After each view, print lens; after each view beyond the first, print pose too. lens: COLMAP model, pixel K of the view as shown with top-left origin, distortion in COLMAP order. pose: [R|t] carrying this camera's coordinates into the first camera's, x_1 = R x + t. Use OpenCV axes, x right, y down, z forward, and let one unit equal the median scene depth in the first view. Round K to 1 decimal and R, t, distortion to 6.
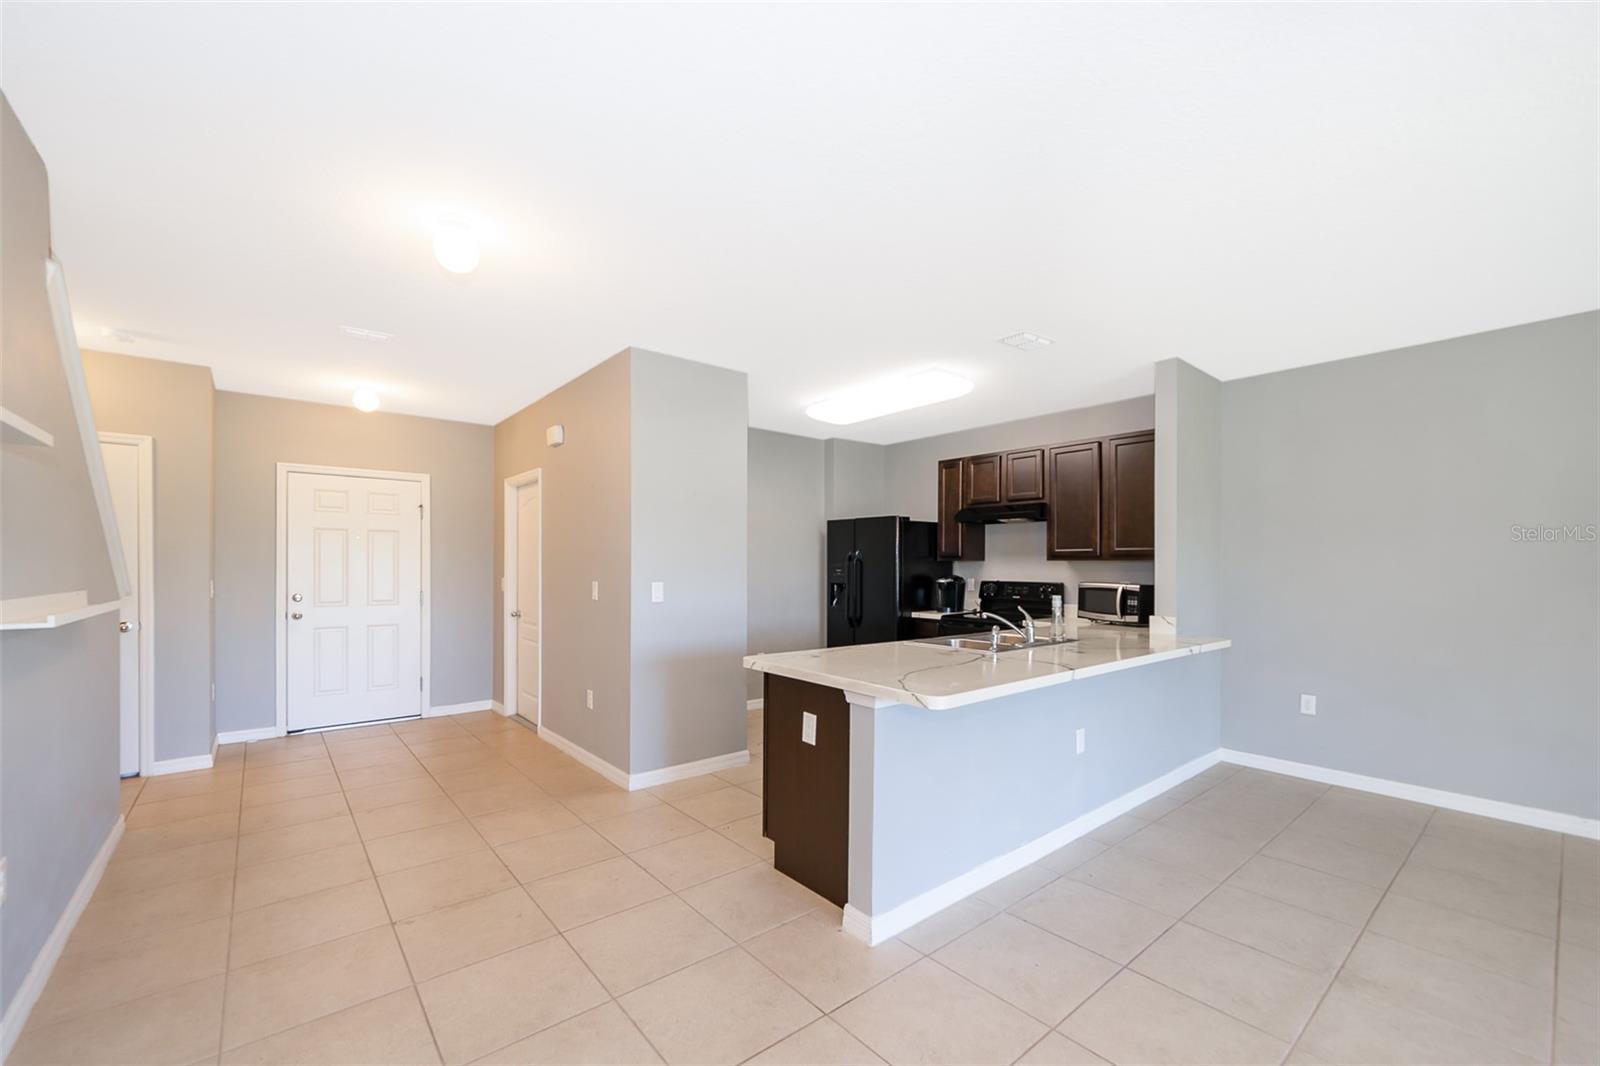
lens RADIAL K [[655.5, 0, 806.9], [0, 655.5, 562.9], [0, 0, 1]] dist [-0.006514, 0.001165]
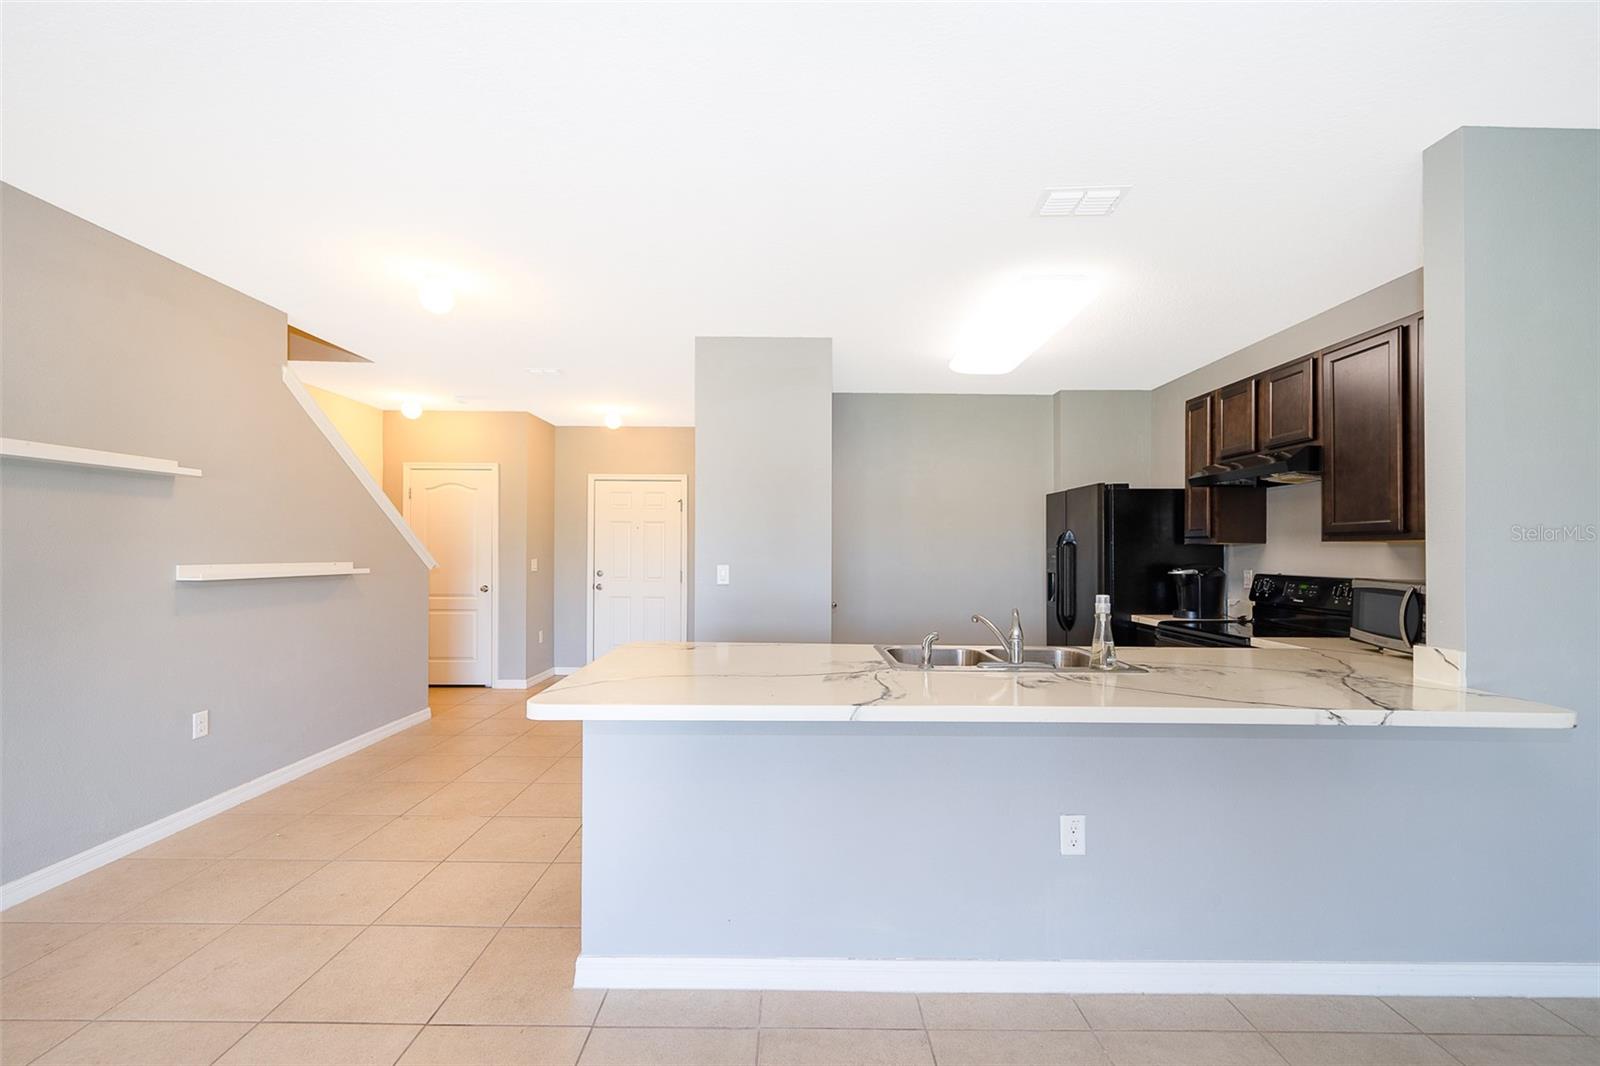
lens RADIAL K [[655.5, 0, 815.4], [0, 655.5, 546.7], [0, 0, 1]] dist [-0.006514, 0.001165]
pose [[0.764419, -0.002626, -0.644714, 0.370855], [-0.001190, 0.999984, -0.005484, 0.004724], [0.644718, 0.004959, 0.764404, 0.225630]]
